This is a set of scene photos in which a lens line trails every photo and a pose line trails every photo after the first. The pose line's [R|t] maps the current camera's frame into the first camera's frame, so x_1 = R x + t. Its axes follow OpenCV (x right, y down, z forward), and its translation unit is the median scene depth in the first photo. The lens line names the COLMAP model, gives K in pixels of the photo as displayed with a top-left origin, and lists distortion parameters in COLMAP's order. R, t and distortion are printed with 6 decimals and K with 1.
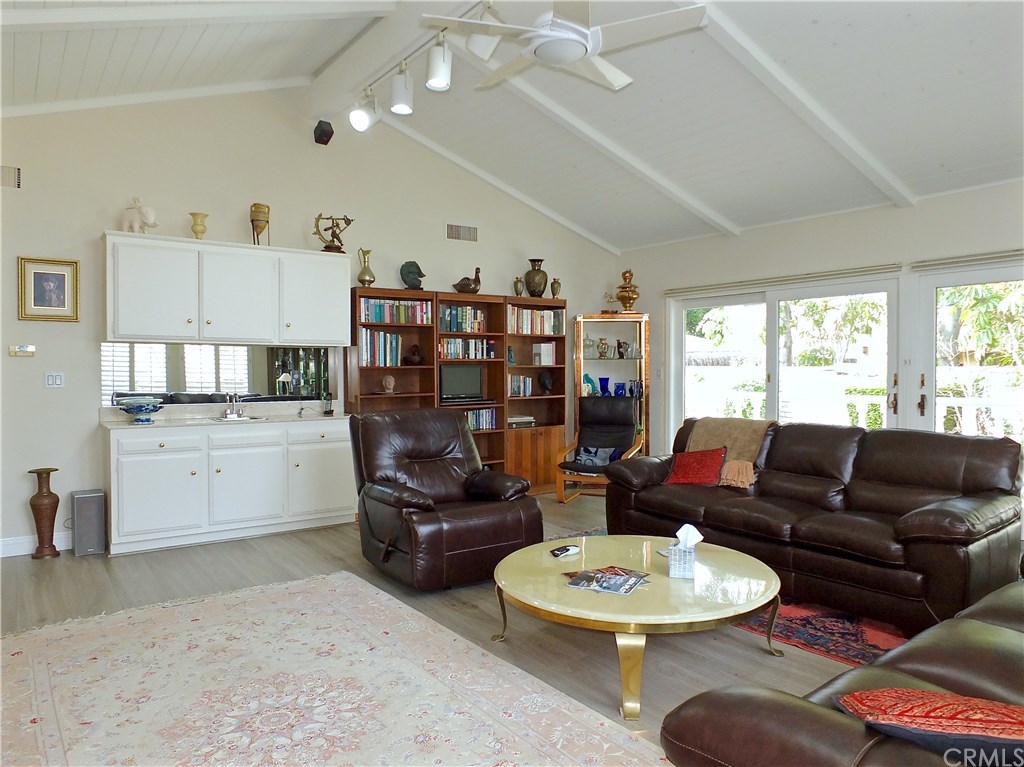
lens RADIAL K [[702.5, 0, 512.4], [0, 702.5, 382.0], [0, 0, 1]] dist [-0.025180, 0.010898]
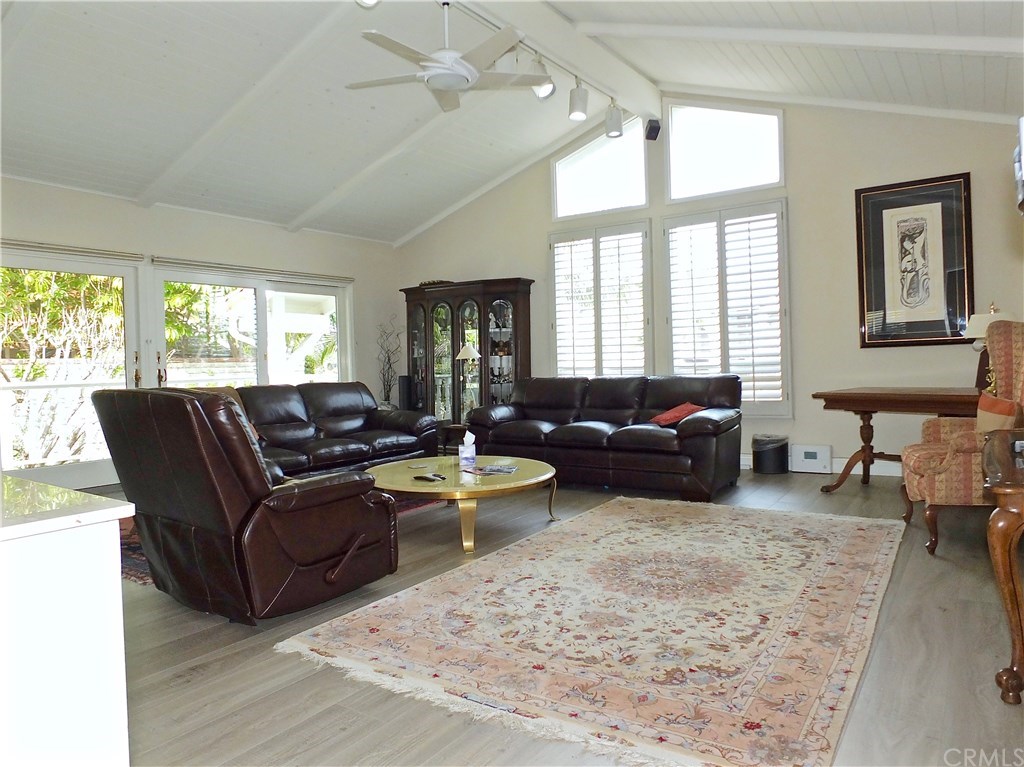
lens RADIAL K [[702.5, 0, 511.5], [0, 702.5, 380.3], [0, 0, 1]] dist [-0.025180, 0.010898]
pose [[-0.343549, -0.019019, 0.938942, -1.122289], [0.045720, 0.998271, 0.036949, 0.031872], [-0.938021, 0.055622, -0.342085, 1.281097]]
